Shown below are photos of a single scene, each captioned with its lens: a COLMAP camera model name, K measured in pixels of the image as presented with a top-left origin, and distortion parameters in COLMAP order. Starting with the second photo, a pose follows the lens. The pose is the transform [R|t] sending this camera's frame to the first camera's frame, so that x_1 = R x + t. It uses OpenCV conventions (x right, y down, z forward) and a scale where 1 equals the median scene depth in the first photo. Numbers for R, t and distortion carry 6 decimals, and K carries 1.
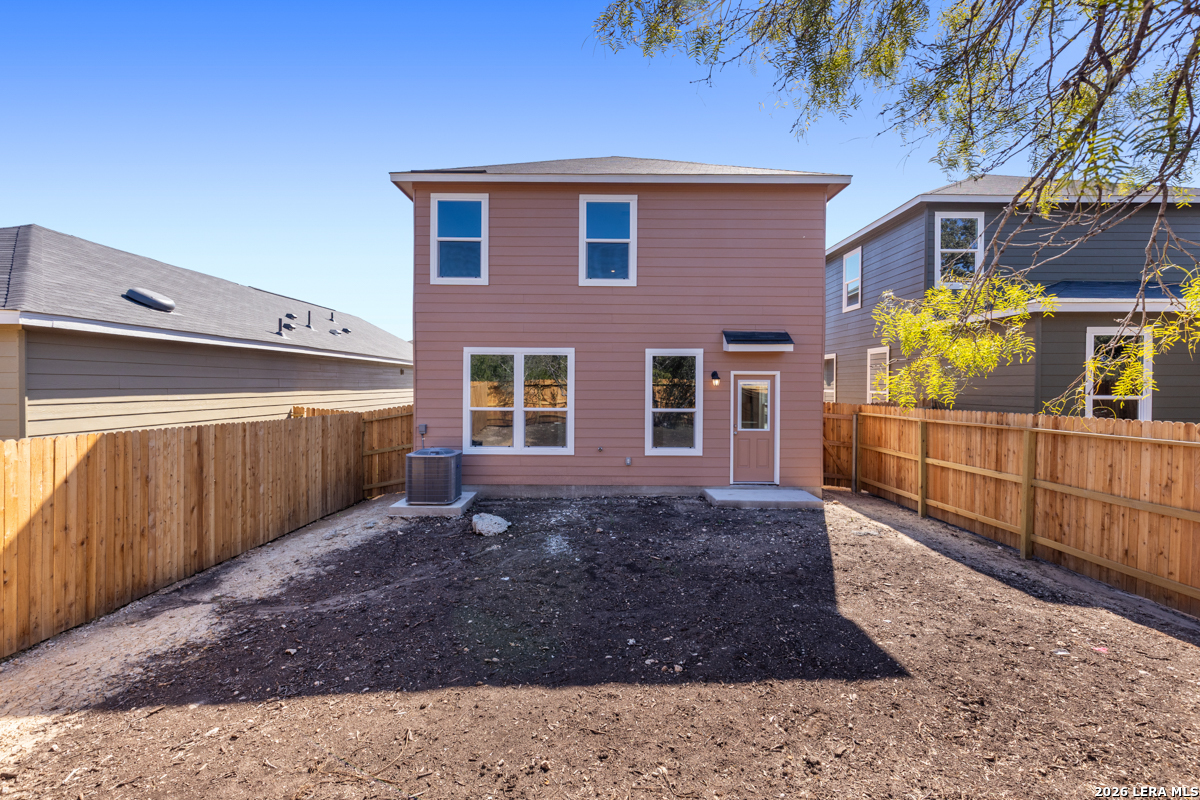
lens RADIAL K [[548.0, 0, 598.8], [0, 548.0, 391.3], [0, 0, 1]] dist [0.000972, -0.000071]
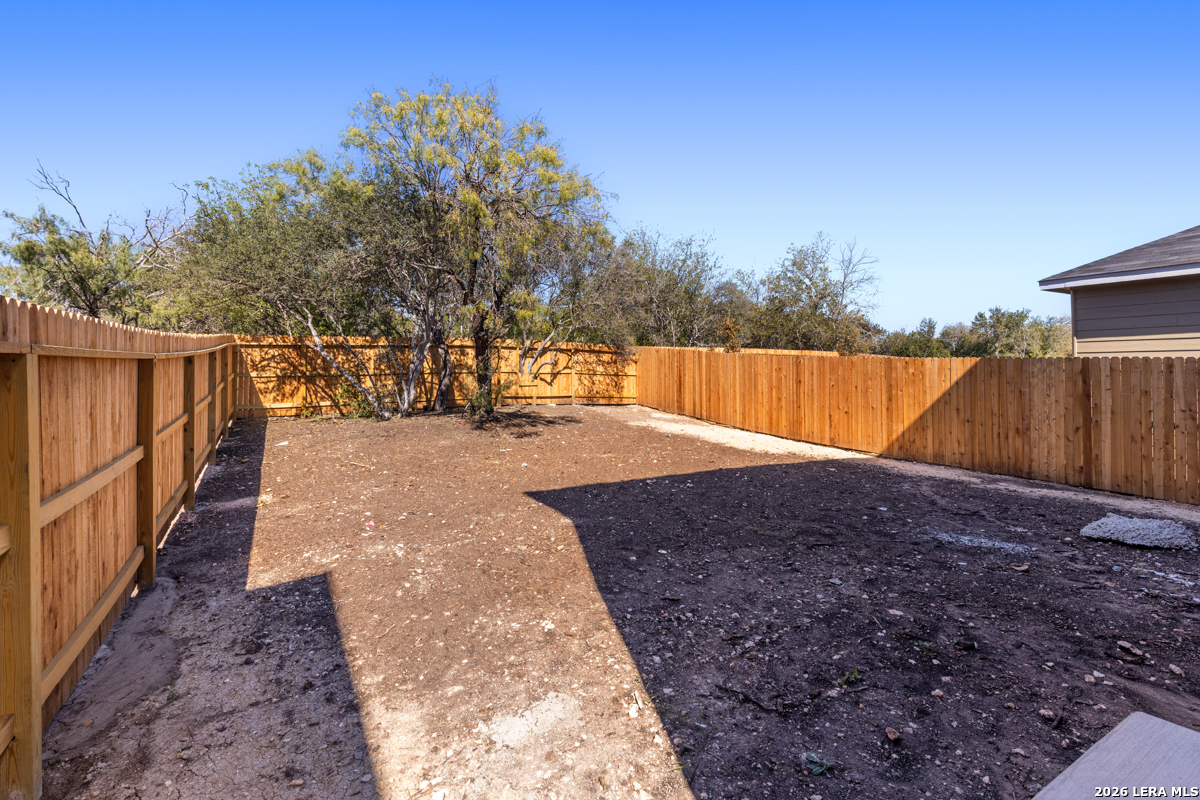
lens RADIAL K [[548.0, 0, 615.0], [0, 548.0, 365.2], [0, 0, 1]] dist [0.000972, -0.000071]
pose [[-0.849636, -0.000315, -0.527370, 0.759719], [-0.002940, 0.999987, 0.004139, 0.084936], [0.527361, 0.005067, -0.849626, 1.595788]]
